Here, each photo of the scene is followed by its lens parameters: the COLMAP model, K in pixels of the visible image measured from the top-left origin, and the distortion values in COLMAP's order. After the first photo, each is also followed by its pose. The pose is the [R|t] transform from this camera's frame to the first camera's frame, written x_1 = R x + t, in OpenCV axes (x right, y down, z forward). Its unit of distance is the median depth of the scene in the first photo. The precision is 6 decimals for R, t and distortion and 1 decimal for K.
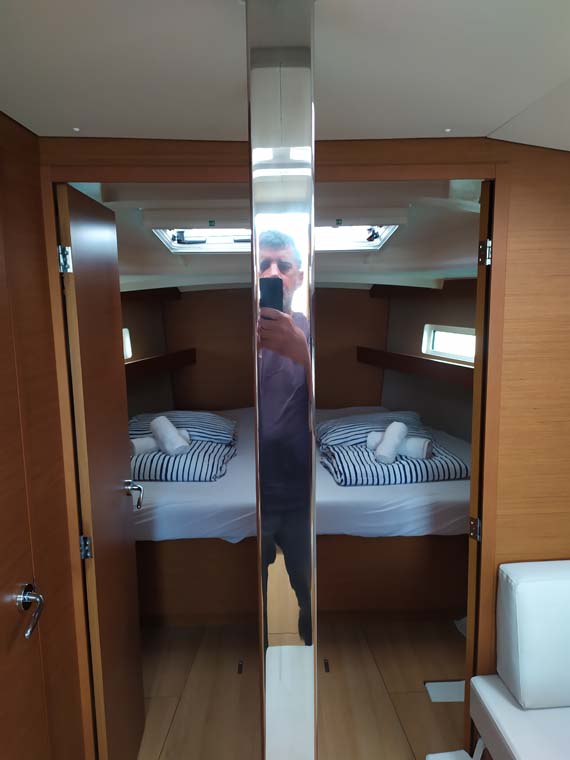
lens RADIAL K [[574.0, 0, 284.7], [0, 574.0, 382.4], [0, 0, 1]] dist [0.042030, -0.002768]
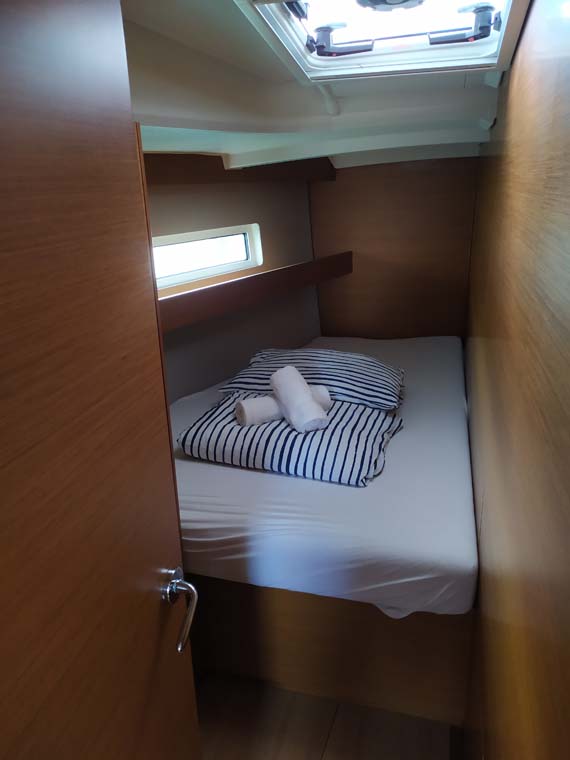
lens RADIAL K [[574.0, 0, 287.1], [0, 574.0, 380.7], [0, 0, 1]] dist [0.042030, -0.002768]
pose [[0.960987, 0.079224, -0.265005, -0.045399], [-0.030153, 0.982398, 0.184349, -0.044652], [0.274945, -0.169166, 0.946461, 0.400973]]
